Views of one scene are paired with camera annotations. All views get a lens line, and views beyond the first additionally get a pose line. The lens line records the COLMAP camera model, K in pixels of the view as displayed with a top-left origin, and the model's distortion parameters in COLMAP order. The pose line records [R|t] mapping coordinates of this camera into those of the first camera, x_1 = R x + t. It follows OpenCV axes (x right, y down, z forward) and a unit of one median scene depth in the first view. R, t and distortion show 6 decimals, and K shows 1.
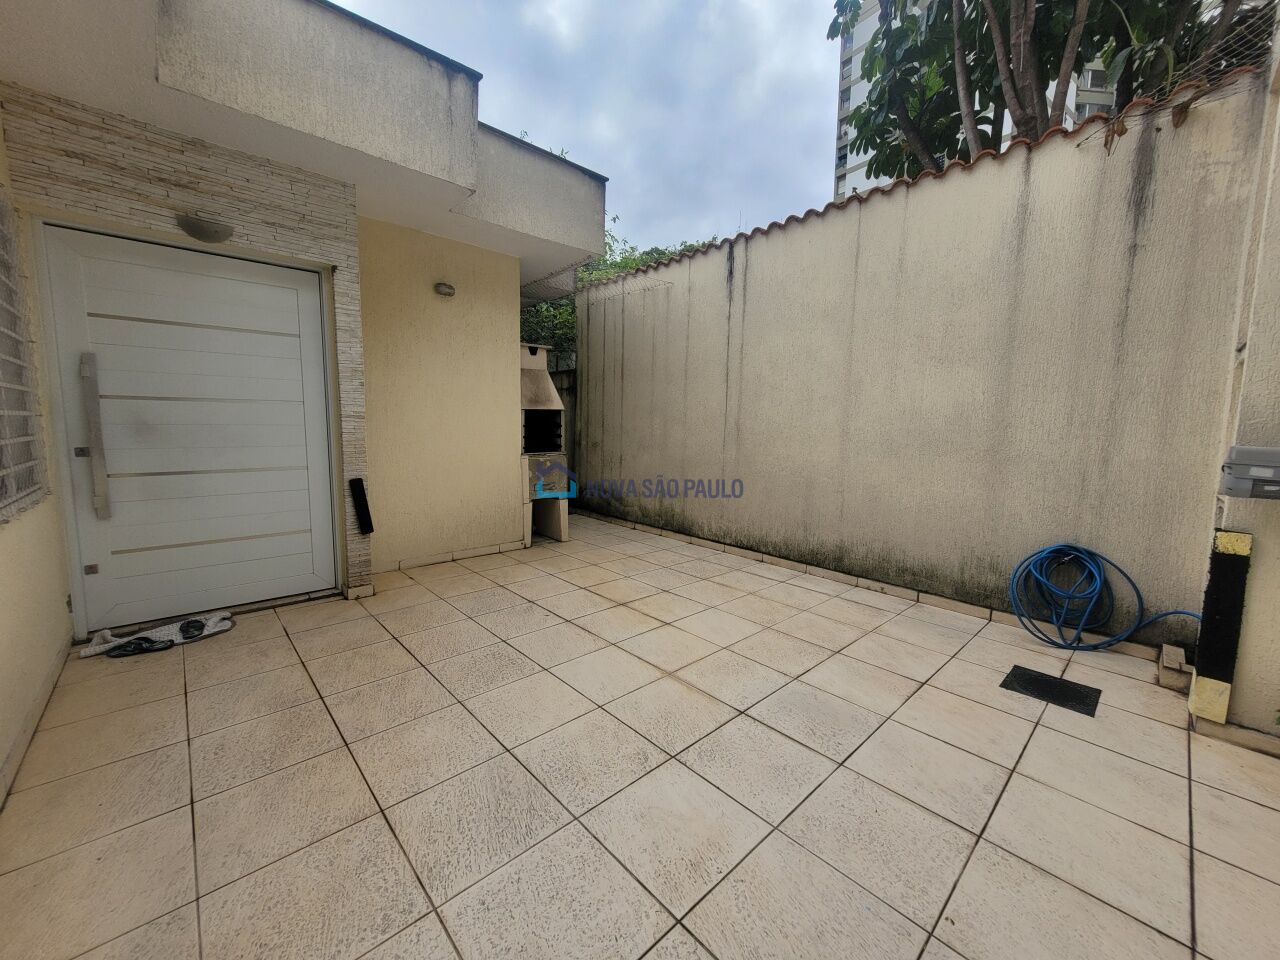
lens RADIAL K [[501.4, 0, 642.9], [0, 501.4, 476.7], [0, 0, 1]] dist [0.005003, -0.000697]
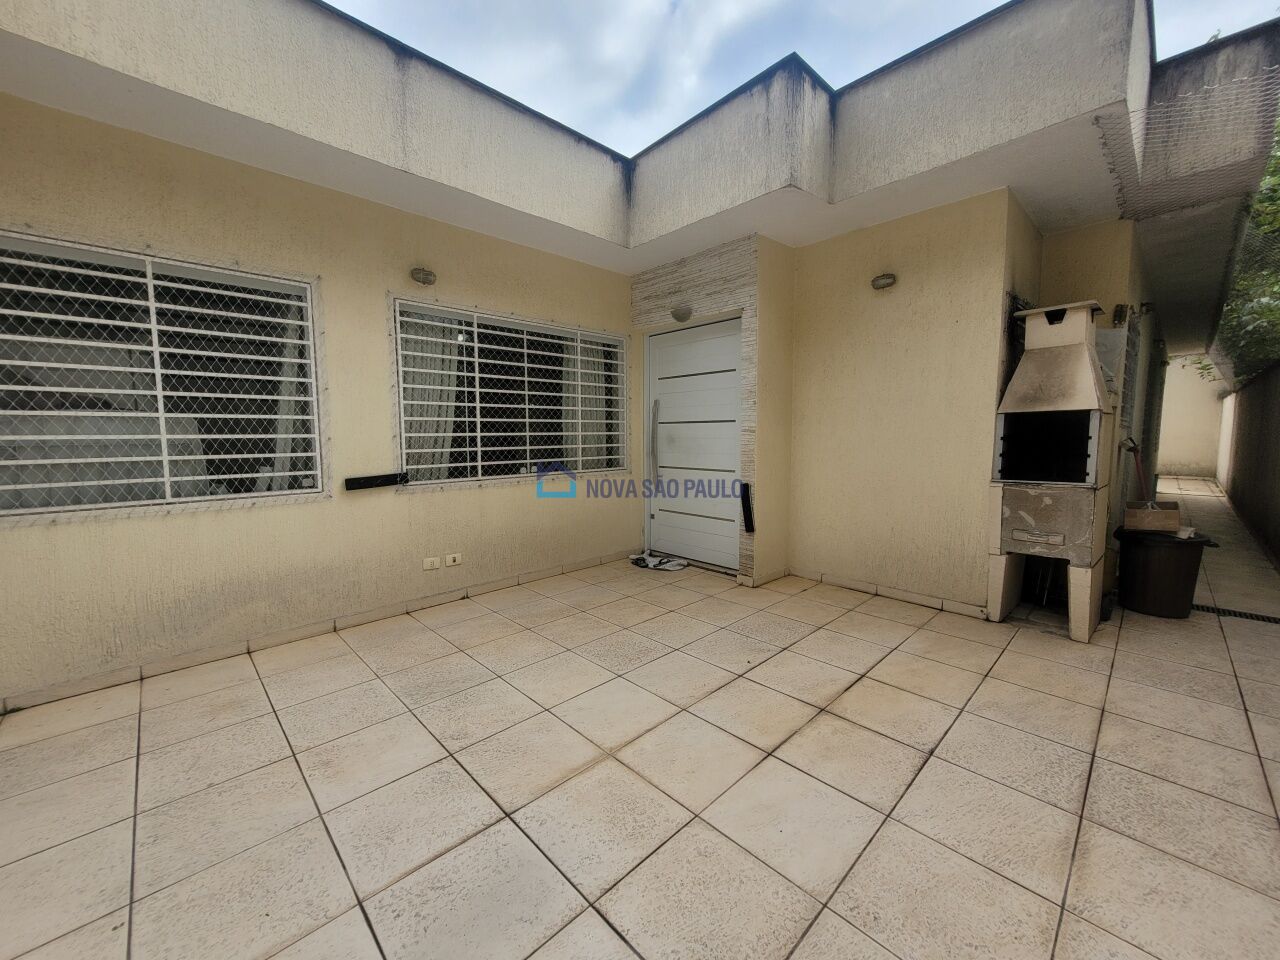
lens RADIAL K [[501.4, 0, 644.9], [0, 501.4, 477.6], [0, 0, 1]] dist [0.005003, -0.000697]
pose [[0.022217, 0.075880, -0.996869, 0.608204], [-0.097839, 0.992494, 0.073366, -0.075693], [0.994954, 0.095903, 0.029475, 0.746008]]
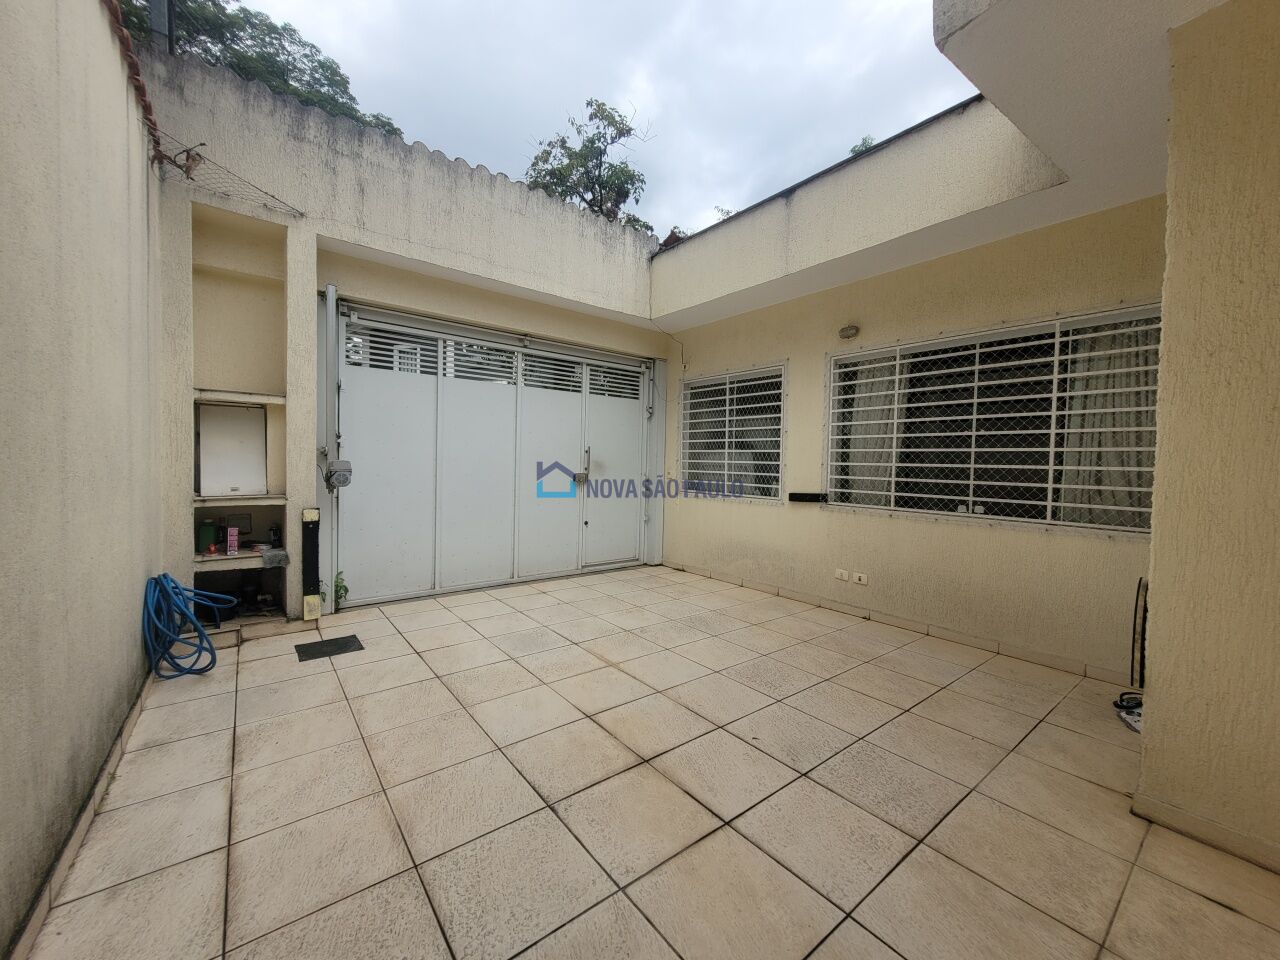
lens RADIAL K [[501.4, 0, 641.1], [0, 501.4, 478.5], [0, 0, 1]] dist [0.005003, -0.000697]
pose [[-0.995554, -0.039769, 0.085389, -0.076533], [-0.027772, 0.990134, 0.137343, -0.164487], [-0.090009, 0.134361, -0.986836, 1.600392]]
